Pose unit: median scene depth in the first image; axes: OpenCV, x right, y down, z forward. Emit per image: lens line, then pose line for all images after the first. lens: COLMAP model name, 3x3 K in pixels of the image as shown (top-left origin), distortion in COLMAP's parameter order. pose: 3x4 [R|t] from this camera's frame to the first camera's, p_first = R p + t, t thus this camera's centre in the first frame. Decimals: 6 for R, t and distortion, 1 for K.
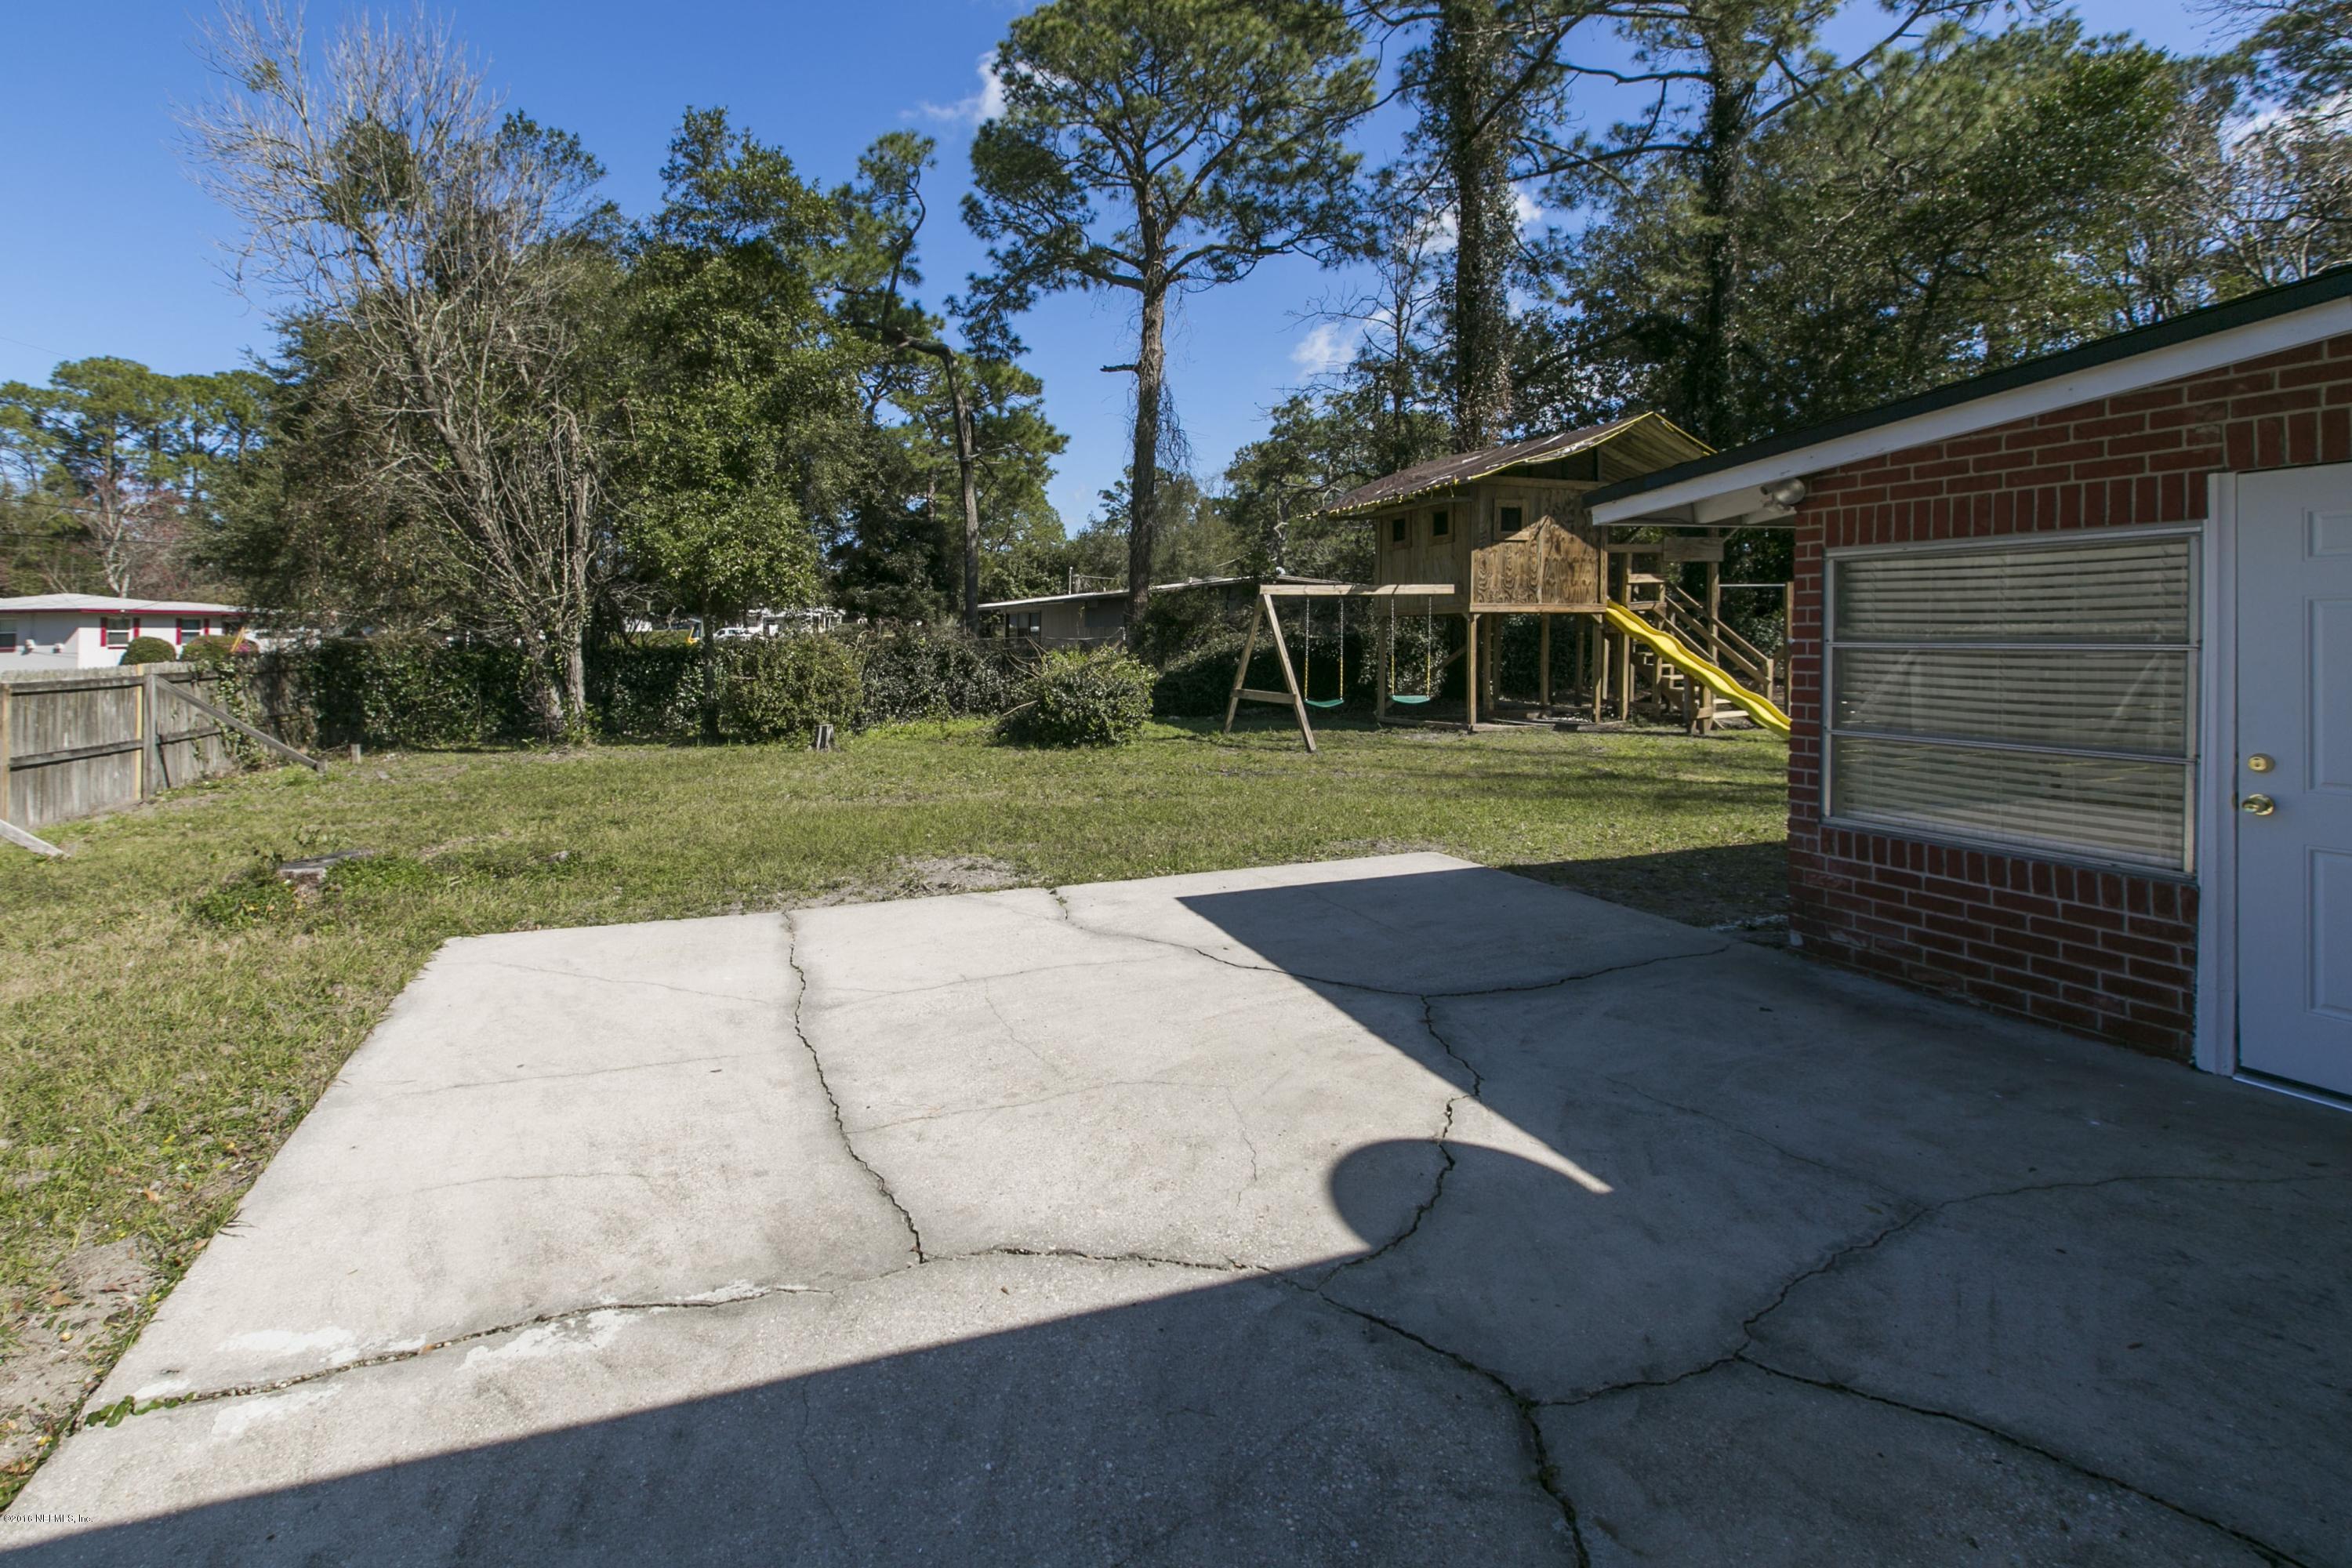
lens RADIAL K [[1061.1, 0, 1114.2], [0, 1061.1, 601.2], [0, 0, 1]] dist [0.003207, -0.000330]
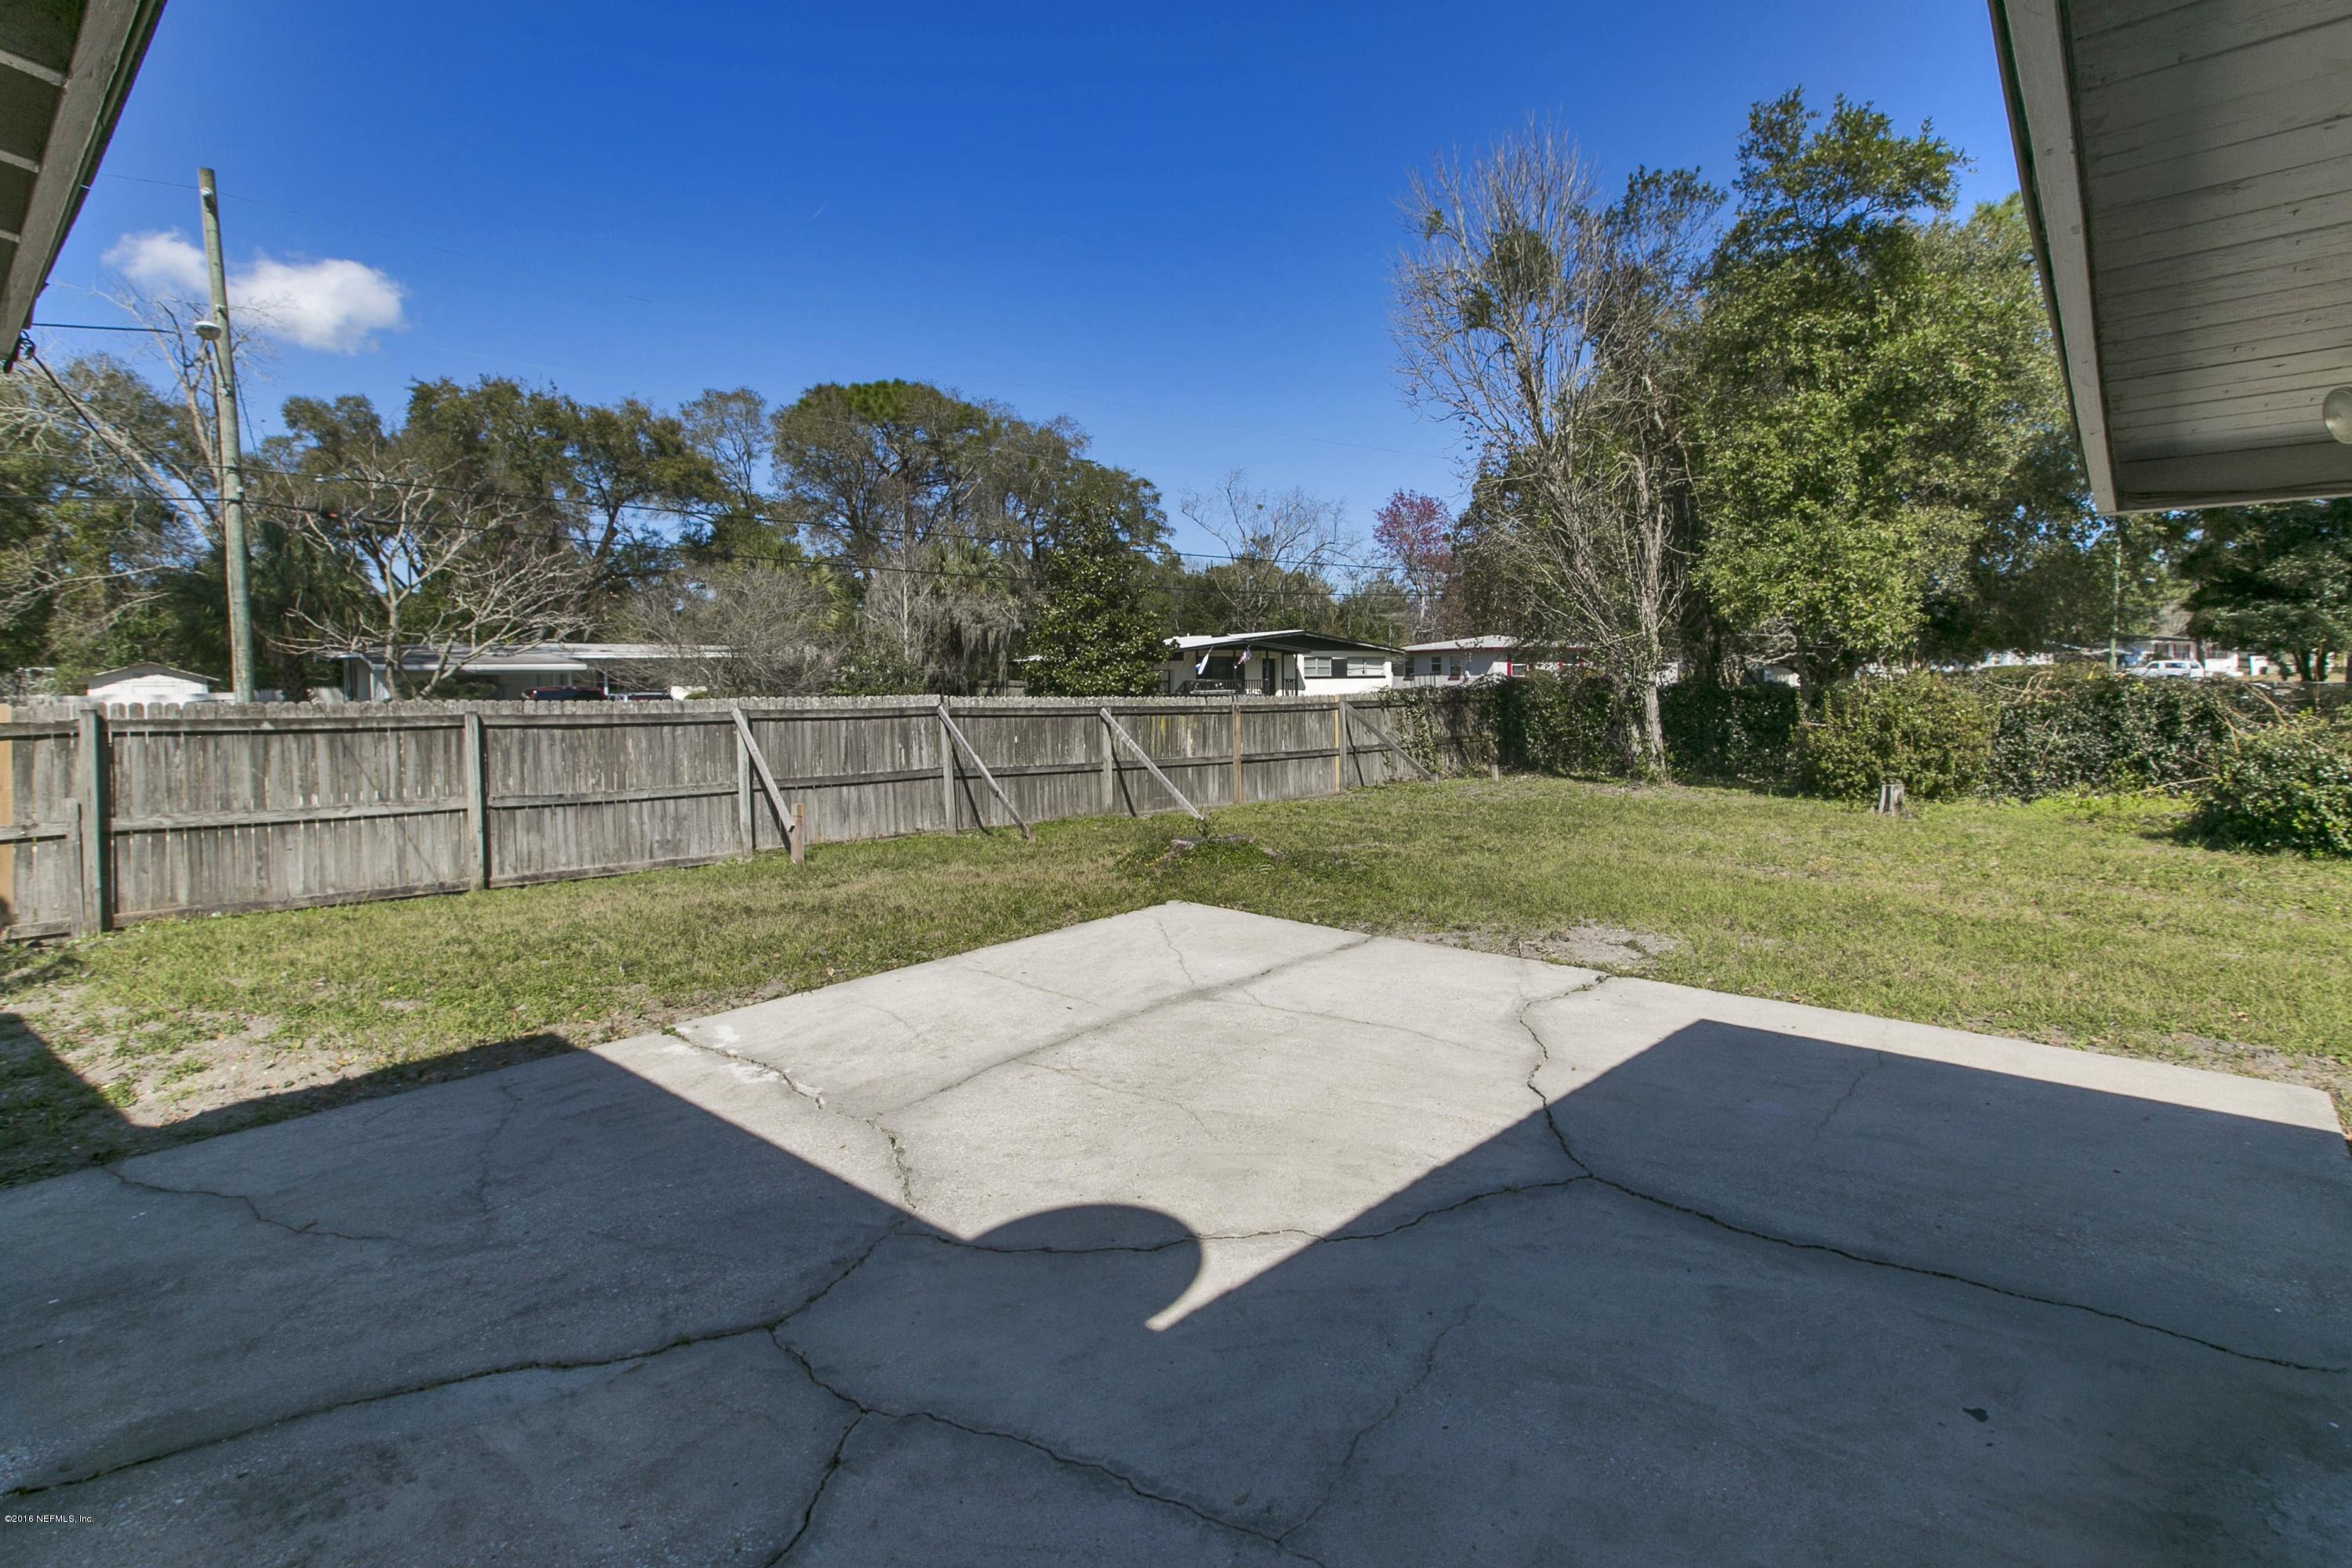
lens RADIAL K [[1082.2, 0, 1178.8], [0, 1082.2, 677.2], [0, 0, 1]] dist [0.002109, 0.000264]
pose [[0.543553, 0.010174, -0.839313, 0.723777], [0.021126, 0.999444, 0.025797, -0.014267], [0.839109, -0.031754, 0.543036, 0.309734]]
